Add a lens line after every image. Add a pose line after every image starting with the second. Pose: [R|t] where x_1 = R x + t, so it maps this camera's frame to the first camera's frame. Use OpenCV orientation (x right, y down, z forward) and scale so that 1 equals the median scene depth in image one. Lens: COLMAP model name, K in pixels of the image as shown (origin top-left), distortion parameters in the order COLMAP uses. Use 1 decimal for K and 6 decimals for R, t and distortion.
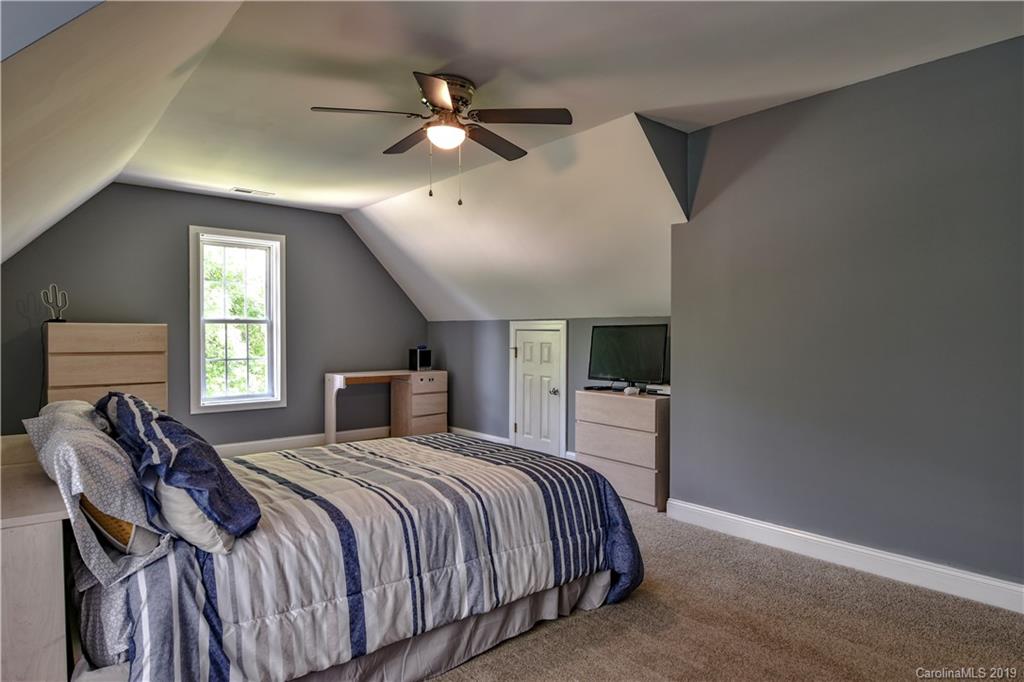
lens RADIAL K [[605.1, 0, 511.8], [0, 605.1, 339.2], [0, 0, 1]] dist [0.007079, 0.000721]
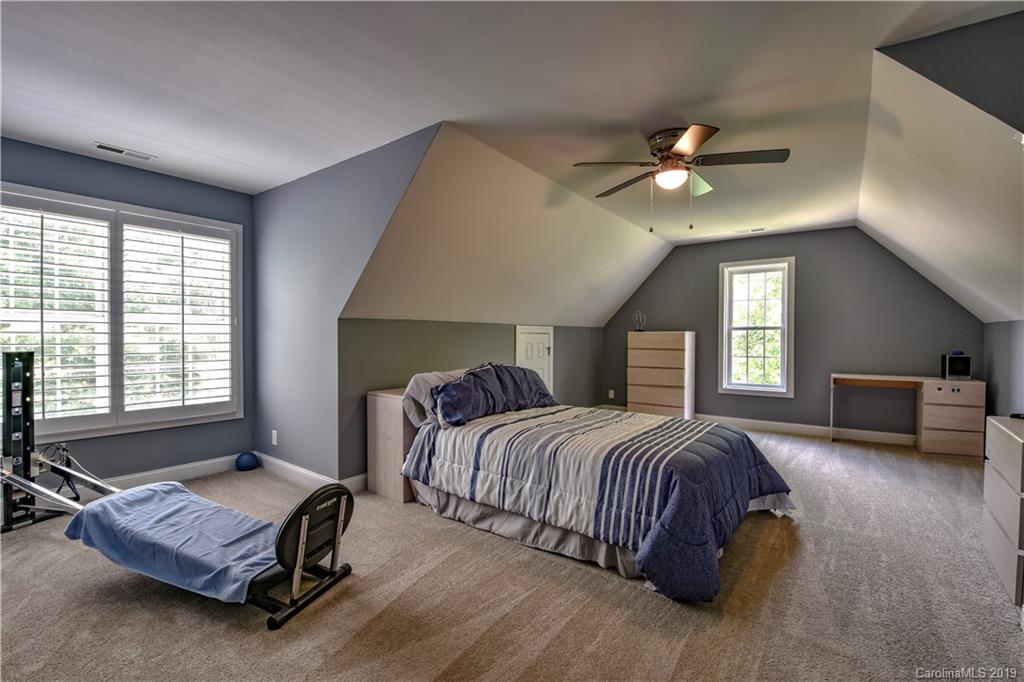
lens RADIAL K [[447.2, 0, 511.3], [0, 447.2, 342.5], [0, 0, 1]] dist [0.004483, -0.000610]
pose [[0.226046, 0.009274, -0.974073, 0.424853], [-0.008775, 0.999933, 0.007484, -0.001175], [0.974077, 0.006855, 0.226112, 0.281681]]
